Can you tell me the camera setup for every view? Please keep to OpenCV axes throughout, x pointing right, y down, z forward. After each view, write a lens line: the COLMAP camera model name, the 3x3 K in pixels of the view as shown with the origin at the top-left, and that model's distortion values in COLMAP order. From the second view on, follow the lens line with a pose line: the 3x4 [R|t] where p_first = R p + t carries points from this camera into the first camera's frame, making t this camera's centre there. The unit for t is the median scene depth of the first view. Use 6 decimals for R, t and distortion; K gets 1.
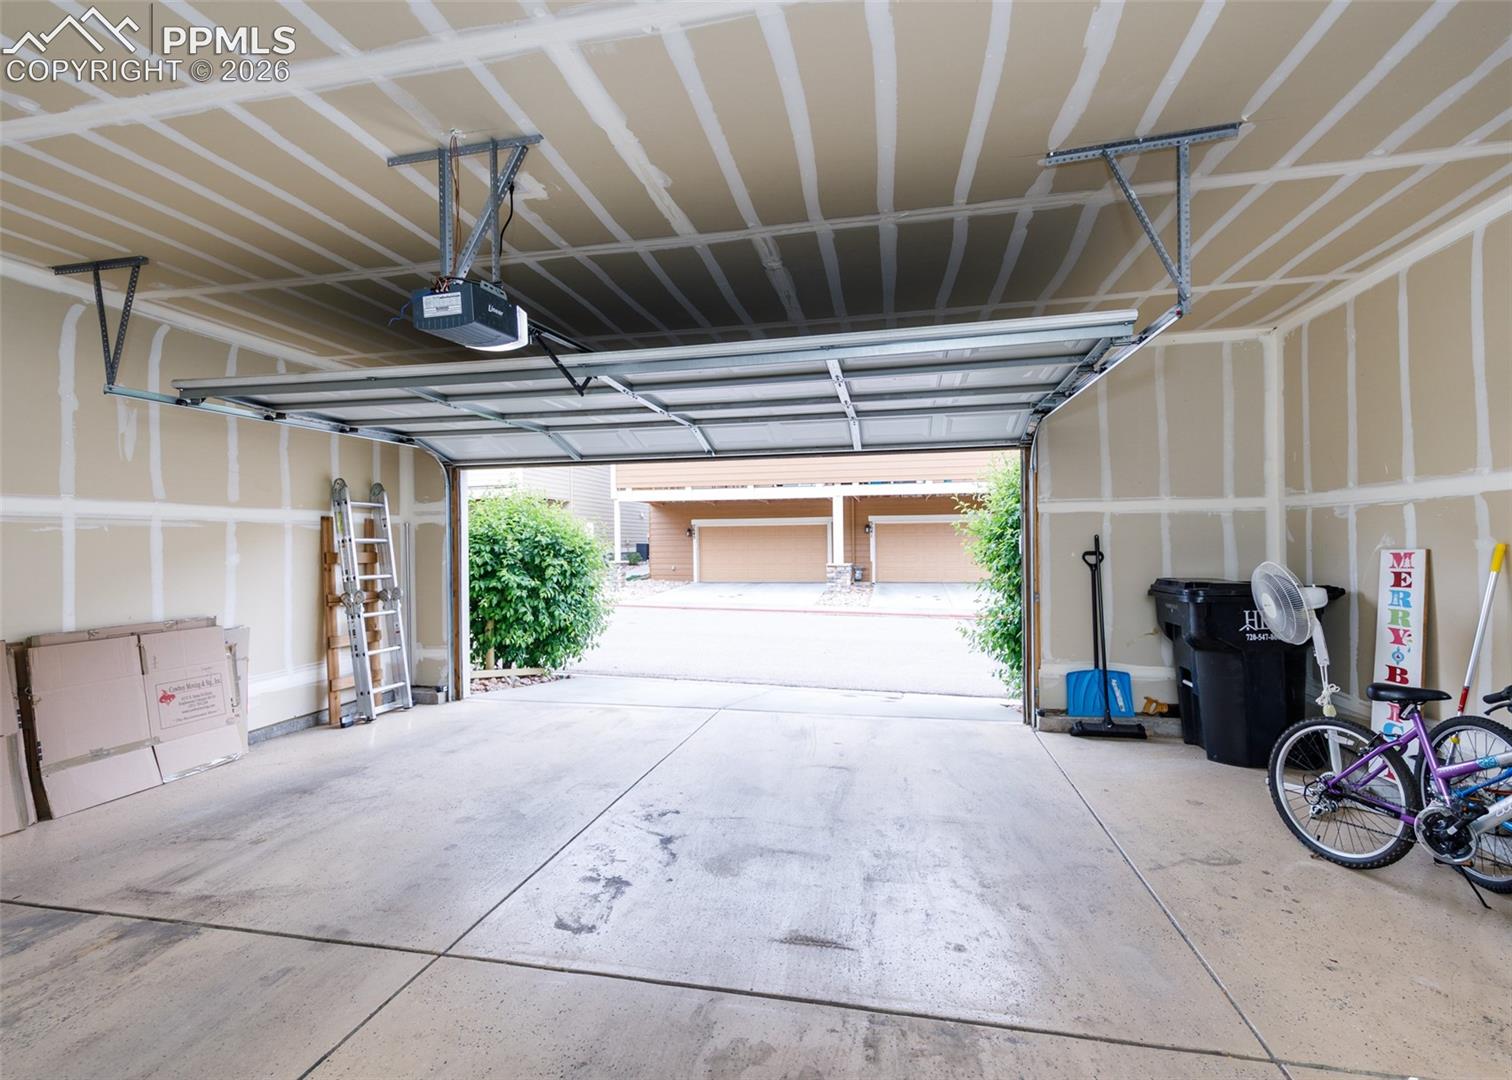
lens RADIAL K [[609.8, 0, 761.1], [0, 609.8, 563.6], [0, 0, 1]] dist [0.010130, 0.000355]
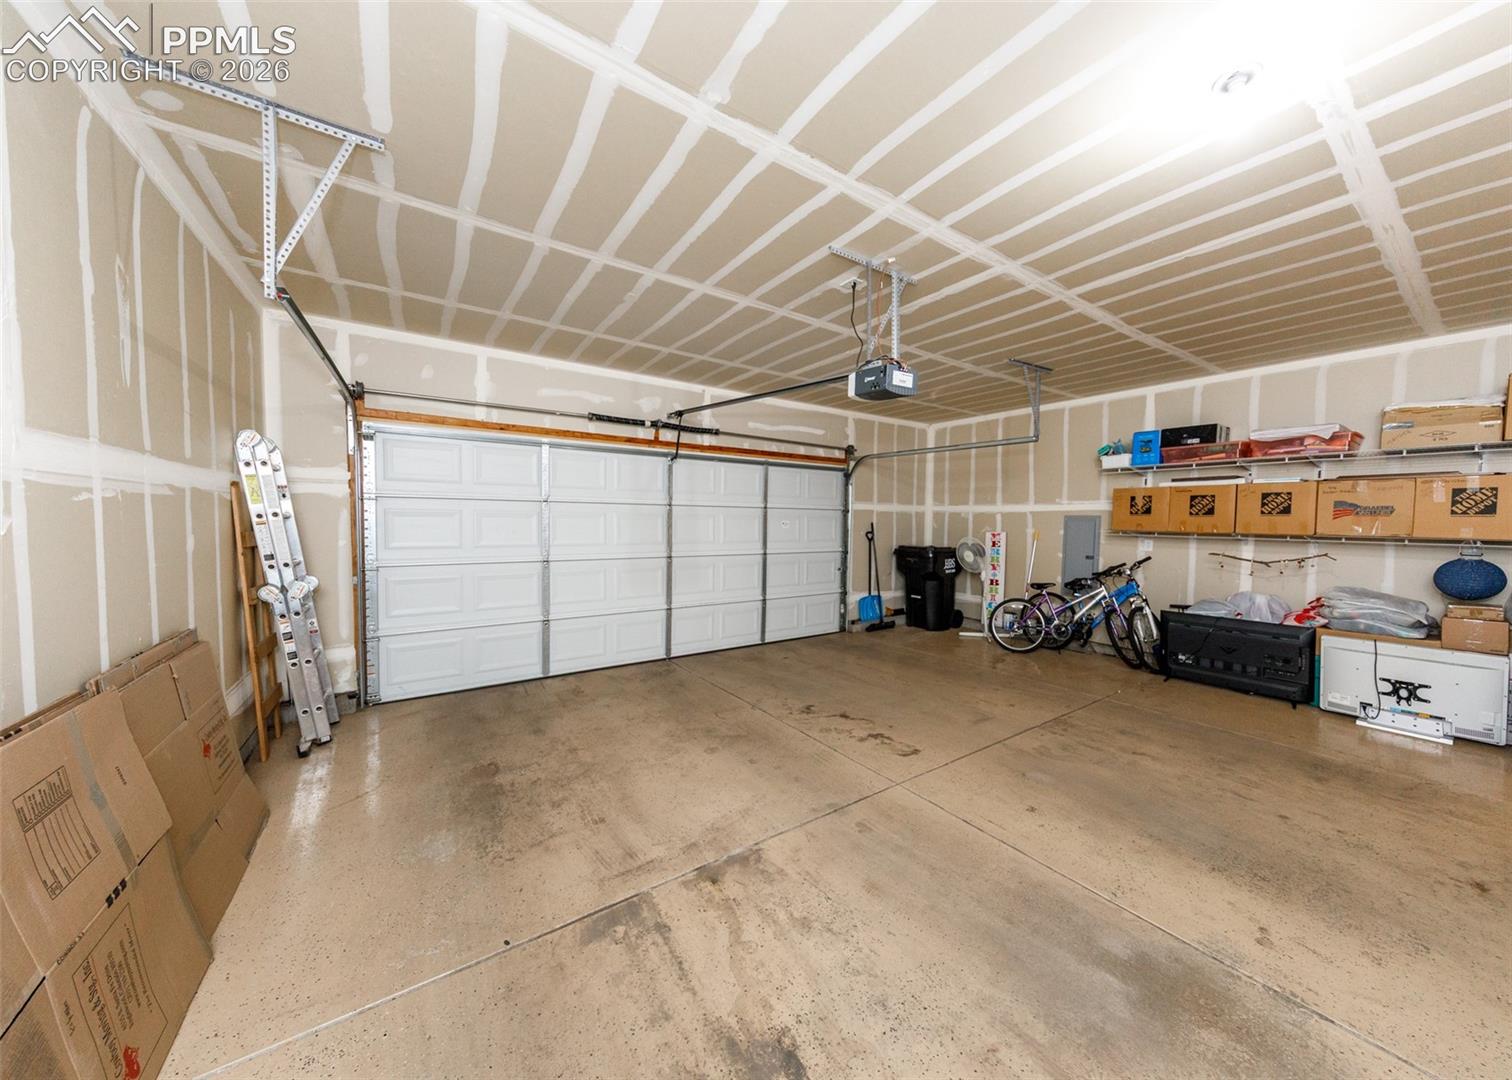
lens RADIAL K [[515.8, 0, 756.0], [0, 515.8, 540.0], [0, 0, 1]] dist [-0.000477, -0.000028]
pose [[0.704883, -0.010203, 0.709250, -1.109660], [0.011298, 0.999931, 0.003157, -0.004876], [-0.709234, 0.005788, 0.704950, 0.200448]]
